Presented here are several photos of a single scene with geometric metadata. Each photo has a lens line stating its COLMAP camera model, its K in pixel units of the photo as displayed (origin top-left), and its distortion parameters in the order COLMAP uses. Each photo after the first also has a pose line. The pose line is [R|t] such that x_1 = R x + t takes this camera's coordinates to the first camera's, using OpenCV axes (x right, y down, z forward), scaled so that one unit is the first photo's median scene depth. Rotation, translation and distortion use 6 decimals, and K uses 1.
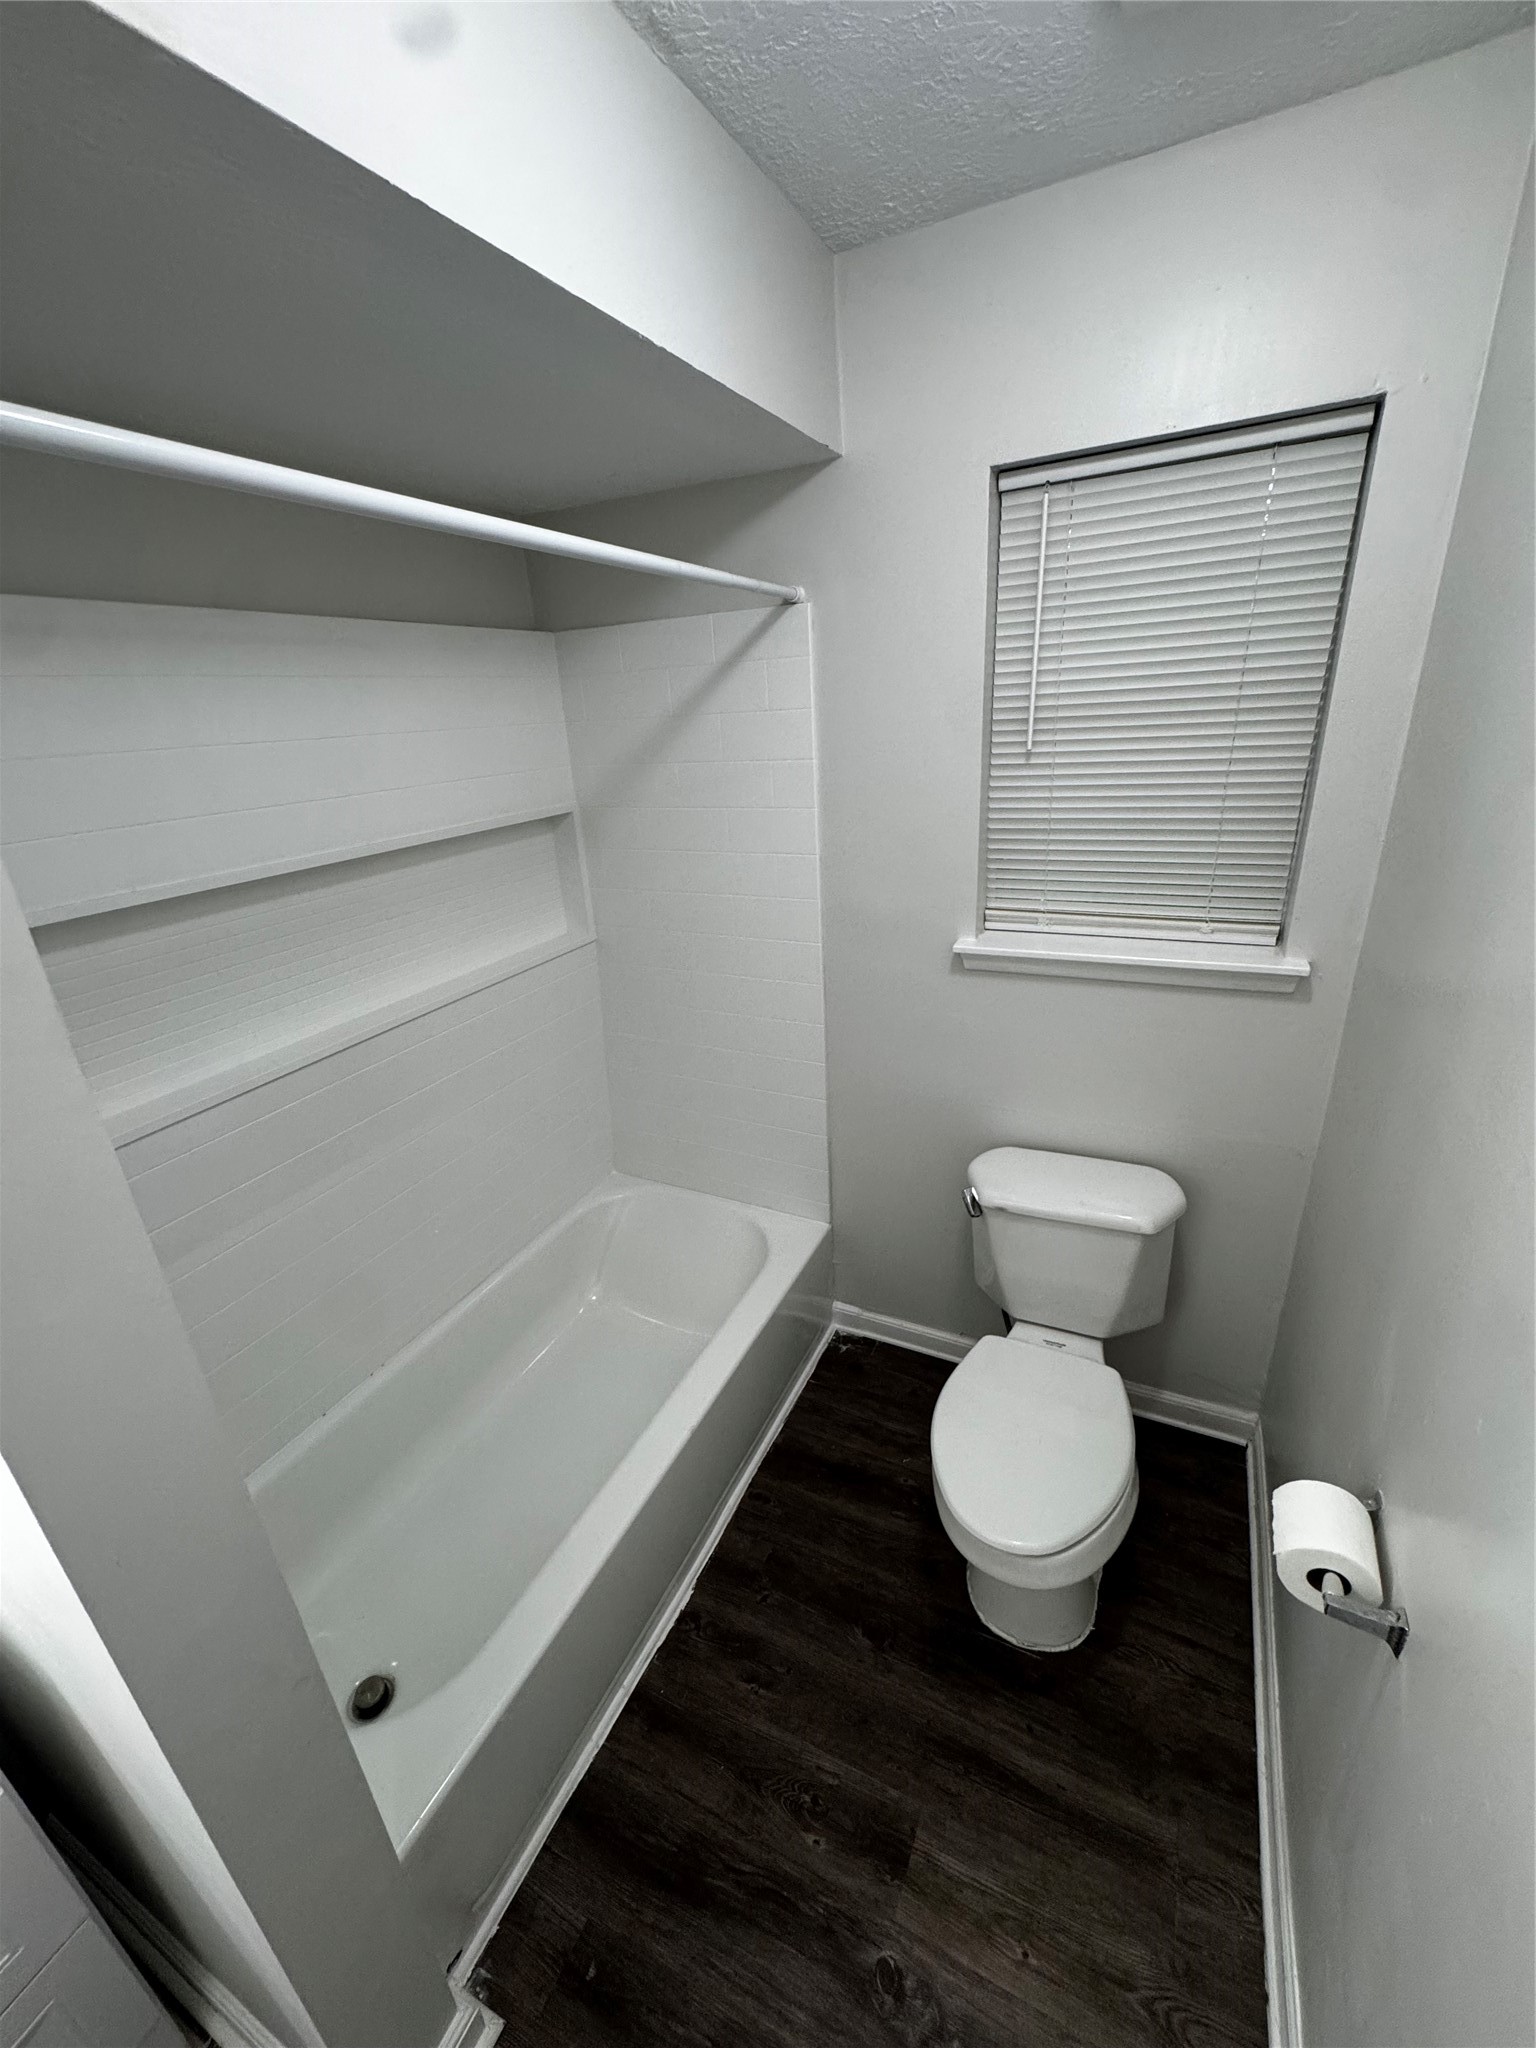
lens RADIAL K [[809.0, 0, 766.2], [0, 809.0, 1024.8], [0, 0, 1]] dist [0.000733, -0.000493]
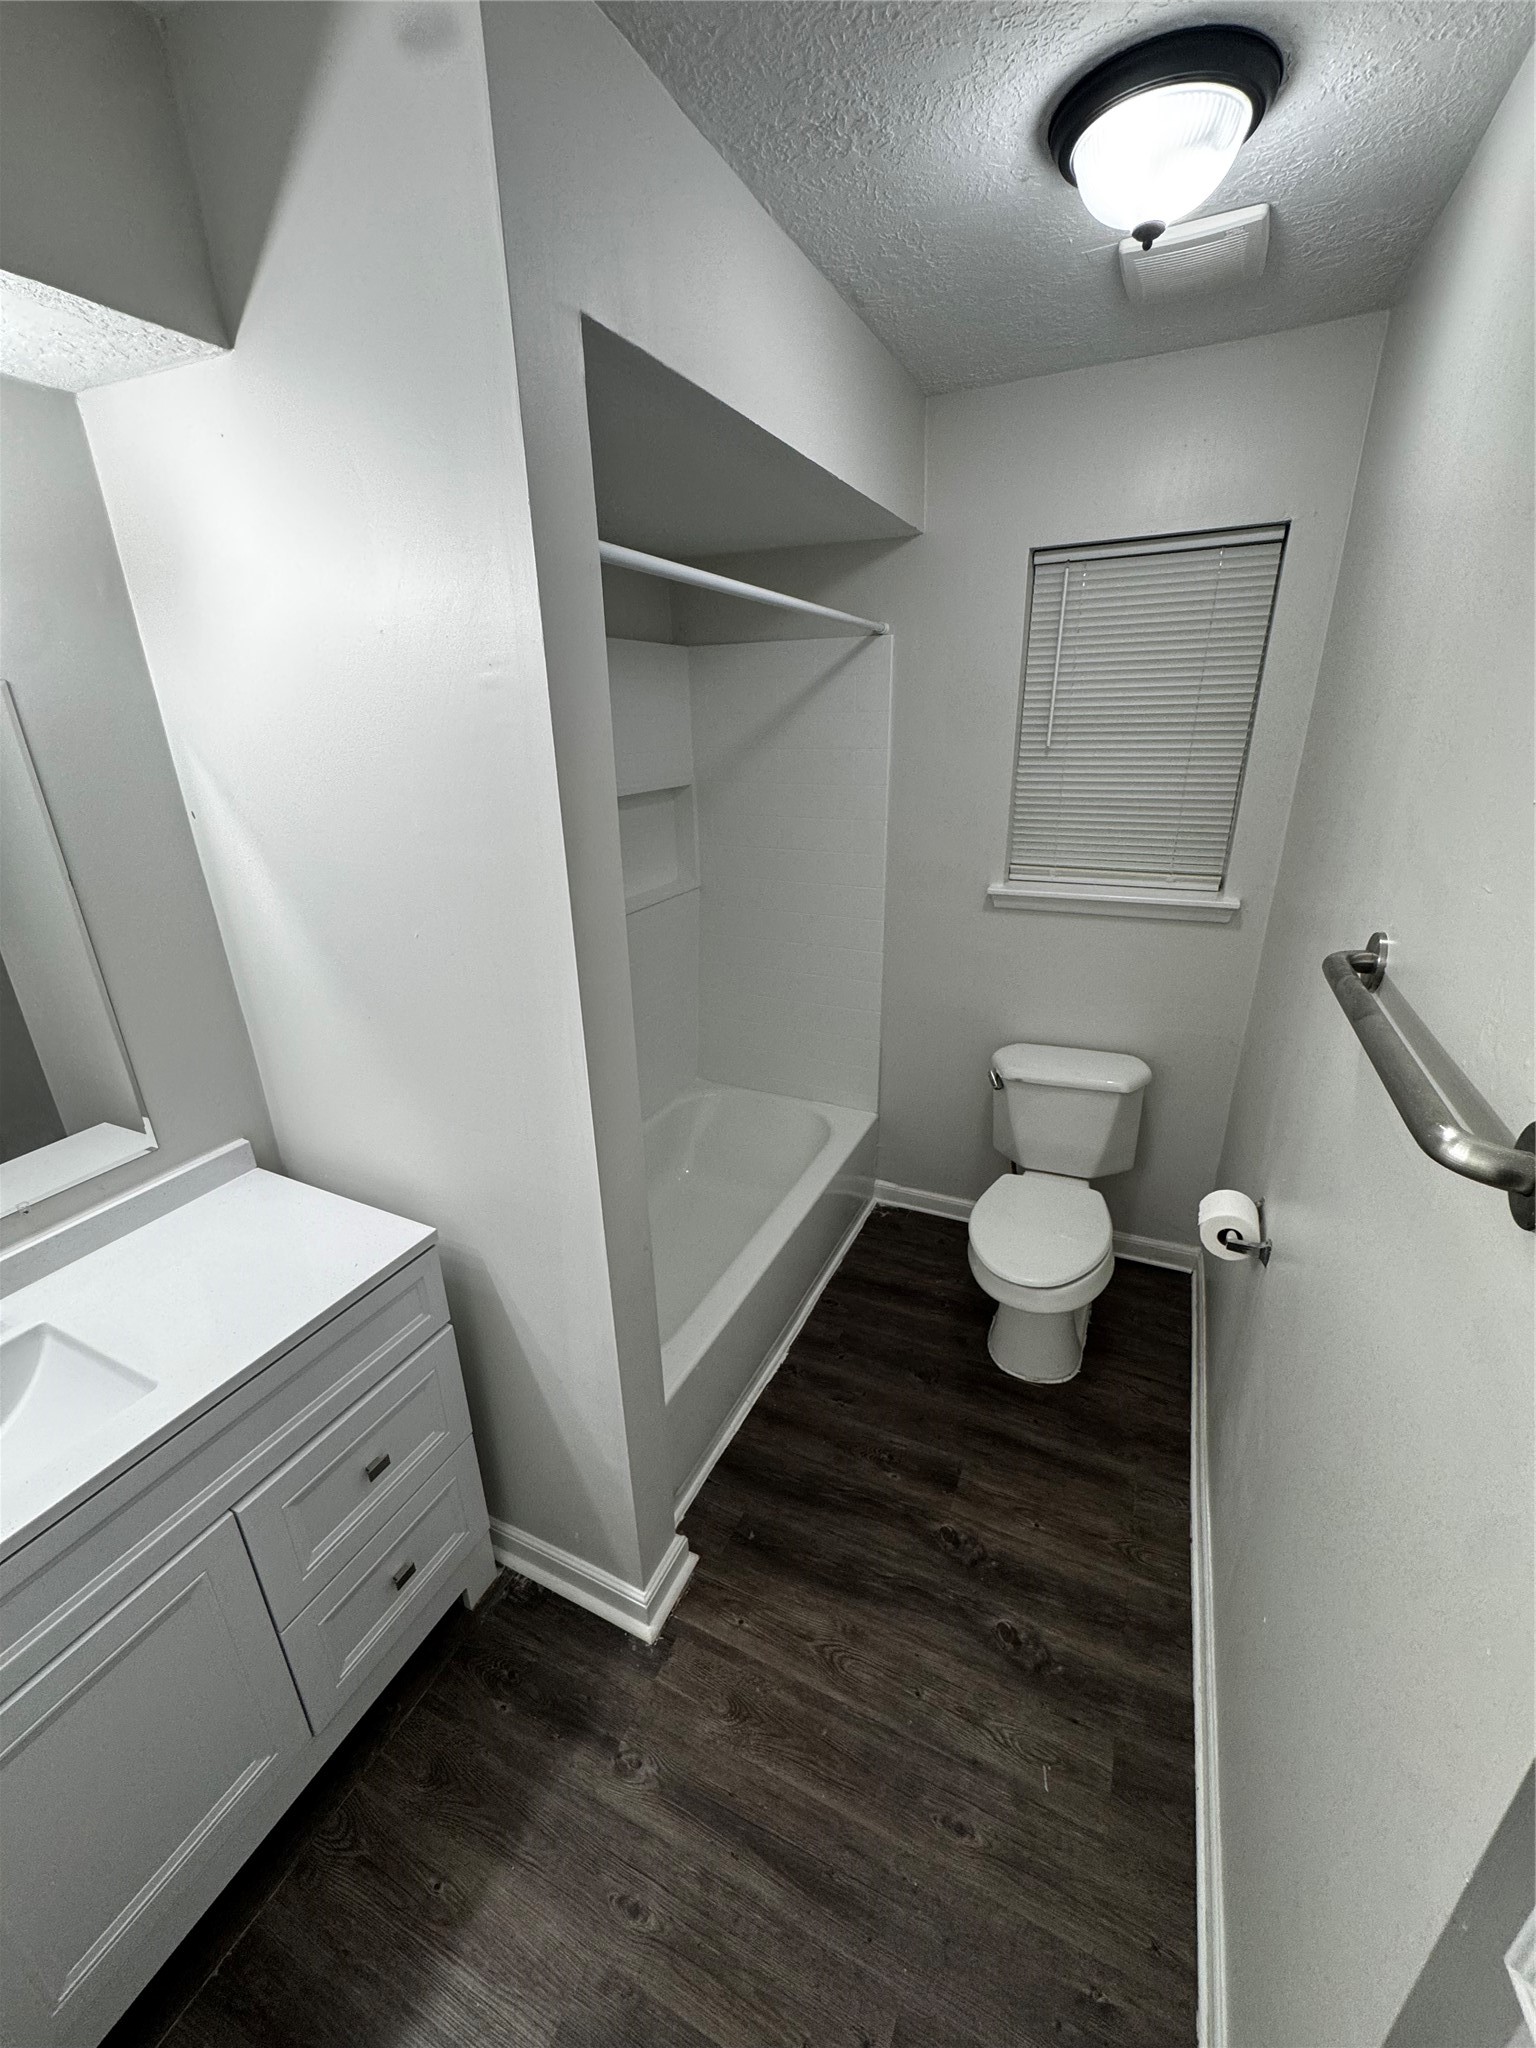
lens RADIAL K [[809.0, 0, 767.0], [0, 809.0, 1022.9], [0, 0, 1]] dist [0.000733, -0.000493]
pose [[0.999134, 0.028669, 0.030159, -0.197996], [-0.028327, 0.999530, -0.011699, 0.175451], [-0.030480, 0.010834, 0.999477, -0.394429]]
